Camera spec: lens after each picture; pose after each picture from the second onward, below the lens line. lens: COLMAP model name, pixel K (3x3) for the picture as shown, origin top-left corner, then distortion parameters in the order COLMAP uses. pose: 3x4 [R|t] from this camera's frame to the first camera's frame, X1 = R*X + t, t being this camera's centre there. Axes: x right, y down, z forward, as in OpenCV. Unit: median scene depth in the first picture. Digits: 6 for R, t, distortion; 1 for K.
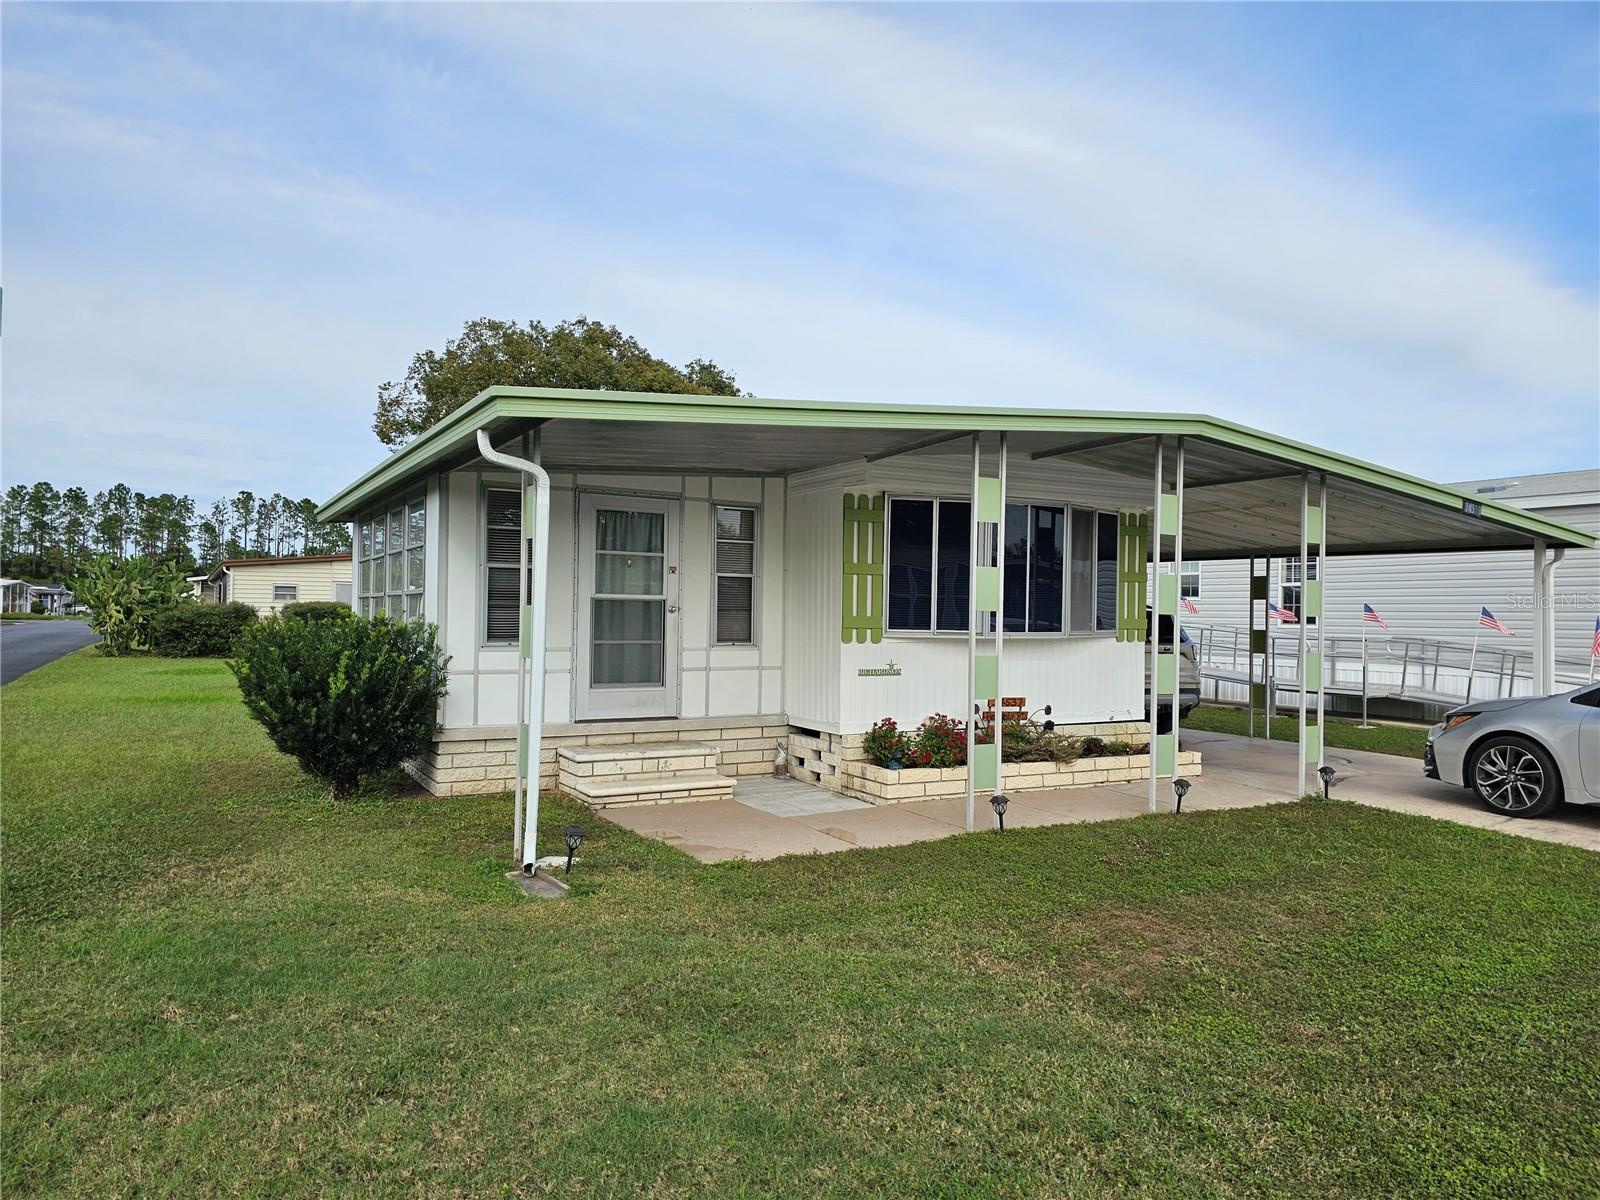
lens RADIAL K [[1051.4, 0, 800.0], [0, 1051.4, 600.0], [0, 0, 1]] dist [0.077876, -0.064029]
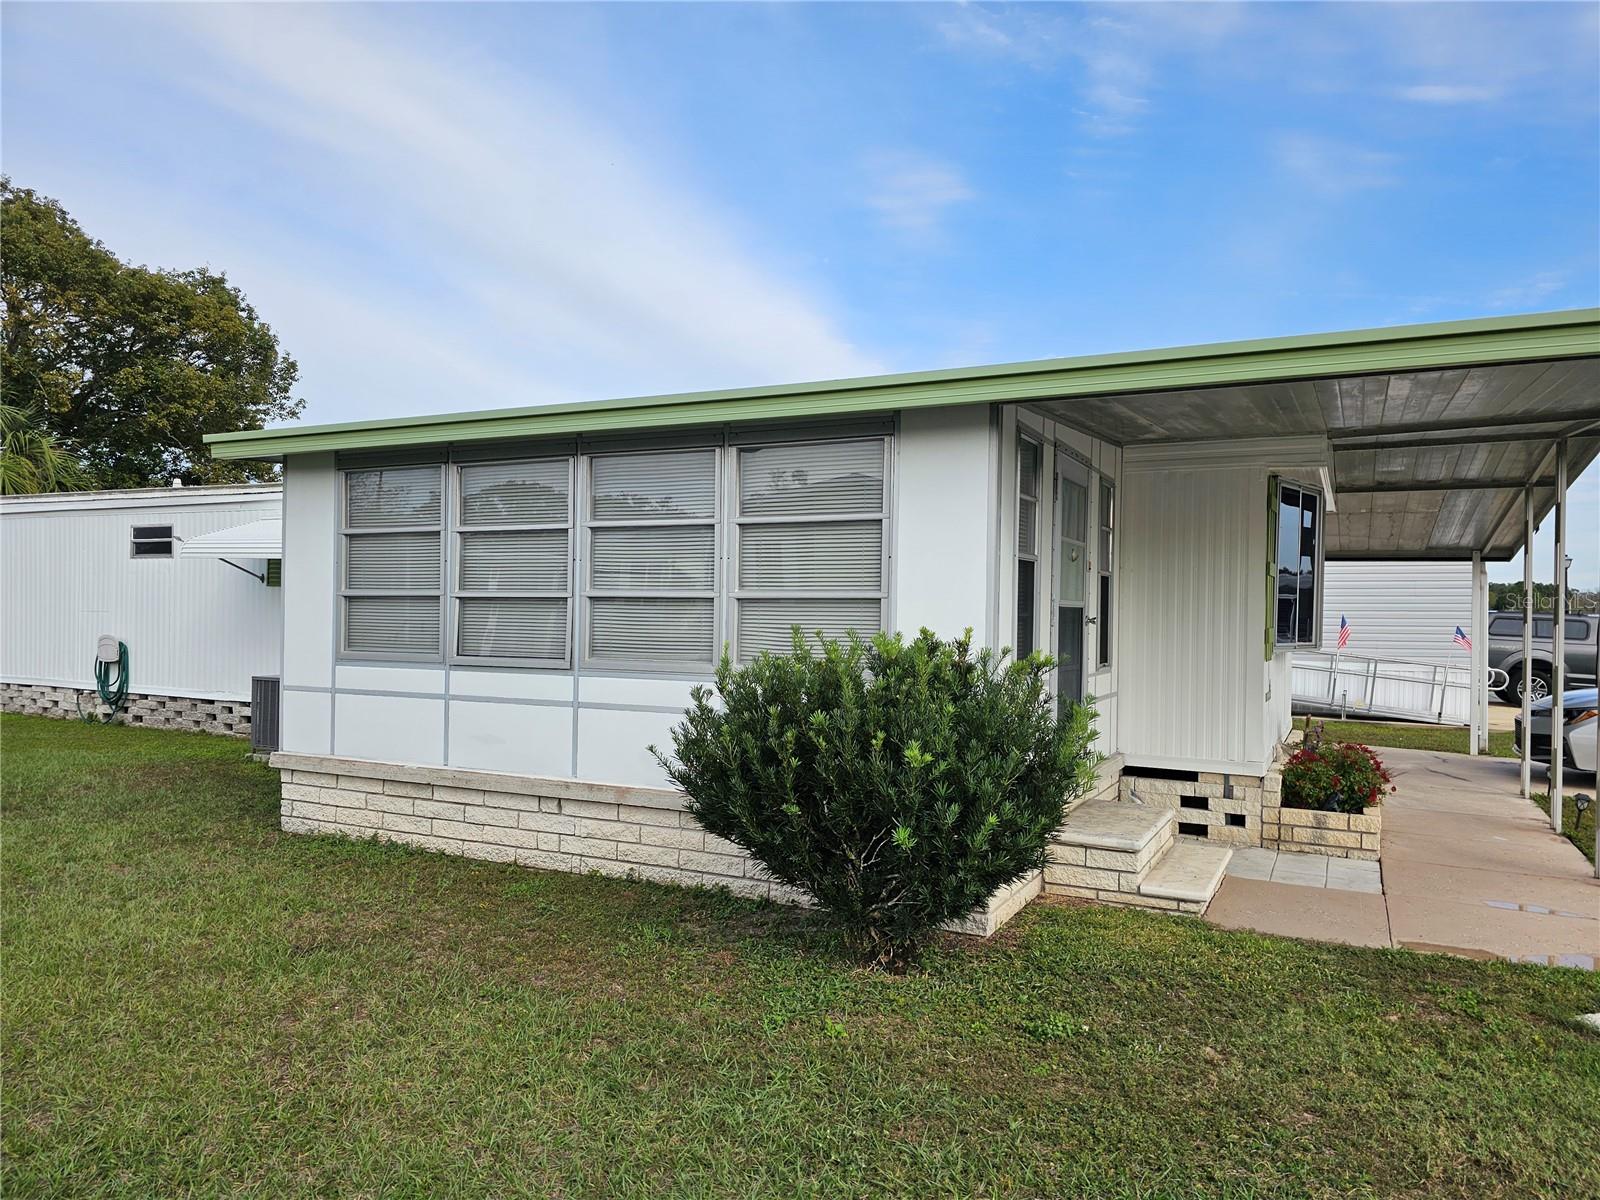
lens RADIAL K [[1051.4, 0, 800.0], [0, 1051.4, 600.0], [0, 0, 1]] dist [0.077876, -0.064029]
pose [[0.827406, 0.003619, 0.561593, -0.677683], [-0.008769, 0.999941, 0.006476, -0.006835], [-0.561536, -0.010283, 0.827388, 0.508295]]
